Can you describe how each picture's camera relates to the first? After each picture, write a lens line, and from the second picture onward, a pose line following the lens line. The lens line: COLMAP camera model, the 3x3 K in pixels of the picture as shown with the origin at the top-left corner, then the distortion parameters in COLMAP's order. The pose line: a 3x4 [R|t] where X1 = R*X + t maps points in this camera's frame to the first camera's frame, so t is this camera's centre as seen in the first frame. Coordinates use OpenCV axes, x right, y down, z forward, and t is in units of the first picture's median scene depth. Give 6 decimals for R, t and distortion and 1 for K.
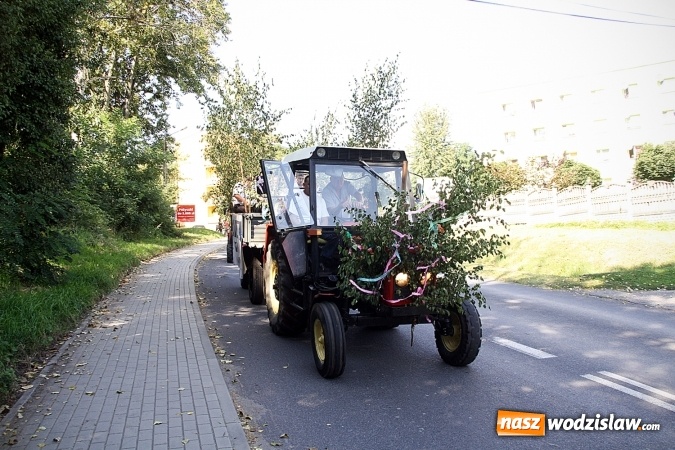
lens RADIAL K [[577.1, 0, 332.7], [0, 577.1, 226.0], [0, 0, 1]] dist [-0.155760, 0.193449]
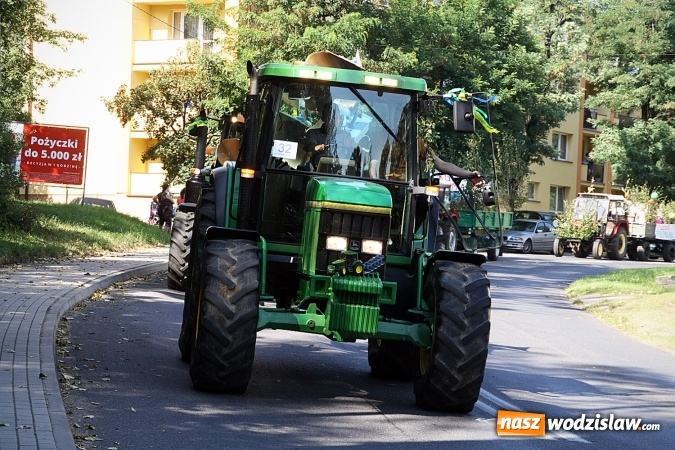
lens RADIAL K [[2101.3, 0, 327.3], [0, 2101.3, 235.8], [0, 0, 1]] dist [0.835776, 0.000000]
pose [[0.988495, 0.090666, -0.121065, 0.031798], [-0.090597, 0.995869, 0.006081, 0.000866], [0.121116, 0.004957, 0.992626, -0.121253]]
